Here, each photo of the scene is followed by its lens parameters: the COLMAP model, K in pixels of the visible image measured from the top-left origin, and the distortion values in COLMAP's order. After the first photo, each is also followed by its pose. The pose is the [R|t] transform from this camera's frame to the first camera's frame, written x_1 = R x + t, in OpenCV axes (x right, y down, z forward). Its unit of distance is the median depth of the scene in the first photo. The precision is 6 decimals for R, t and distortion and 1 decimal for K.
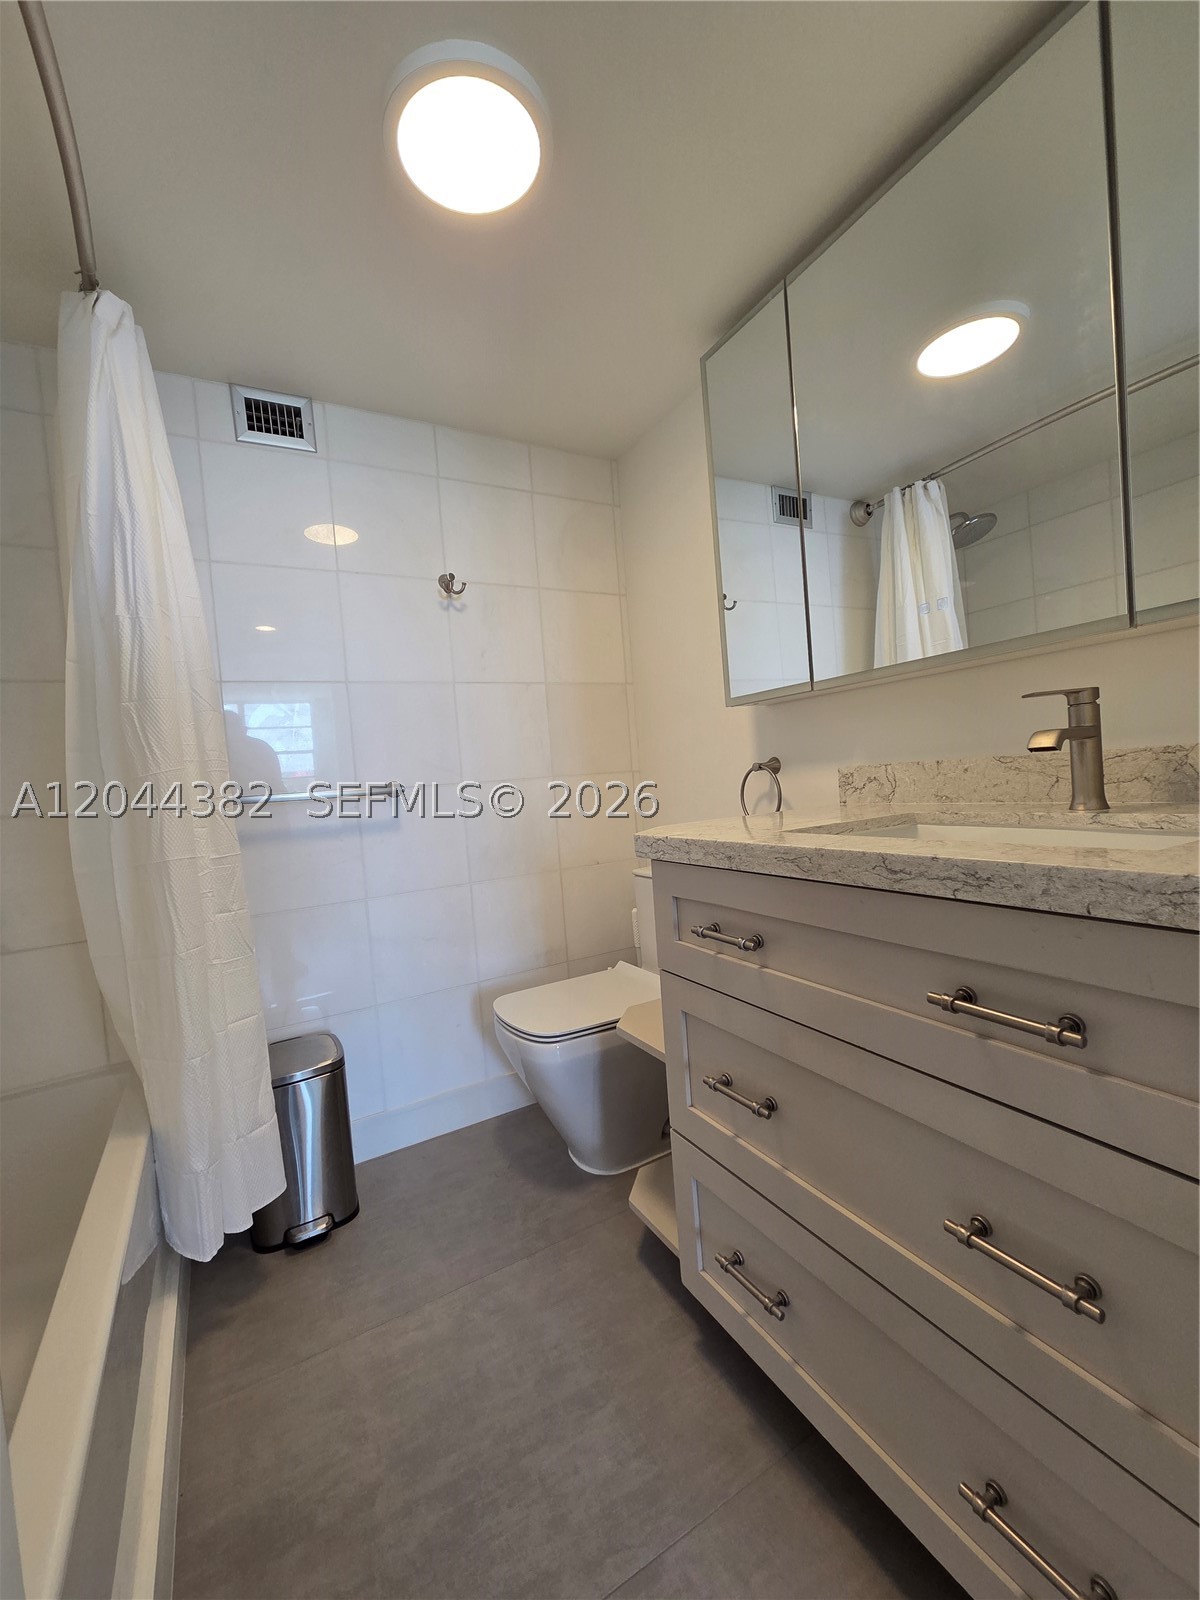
lens RADIAL K [[652.2, 0, 597.1], [0, 652.2, 798.5], [0, 0, 1]] dist [0.000119, -0.000009]
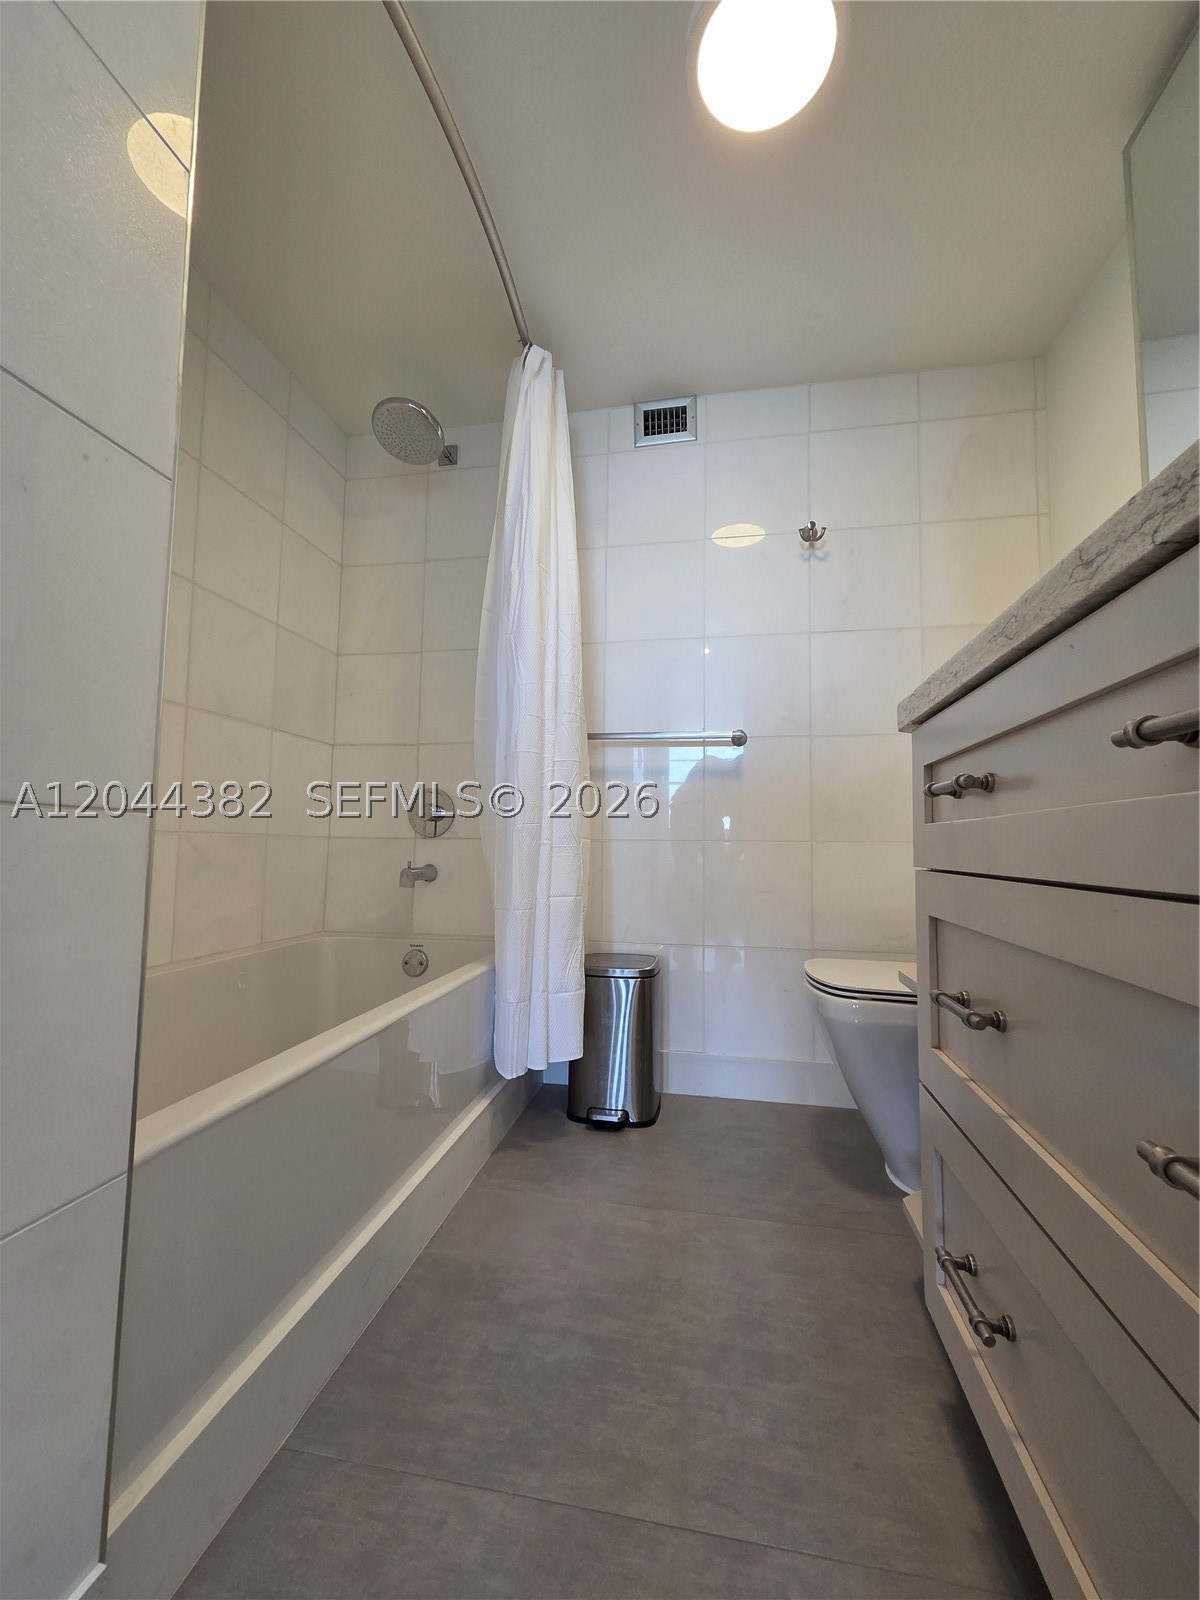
lens RADIAL K [[652.2, 0, 597.1], [0, 652.2, 798.5], [0, 0, 1]] dist [0.000119, -0.000009]
pose [[0.760115, 0.039863, -0.648565, 0.253156], [-0.094160, 0.994339, -0.049240, 0.204899], [0.642930, 0.098497, 0.759565, 0.118979]]
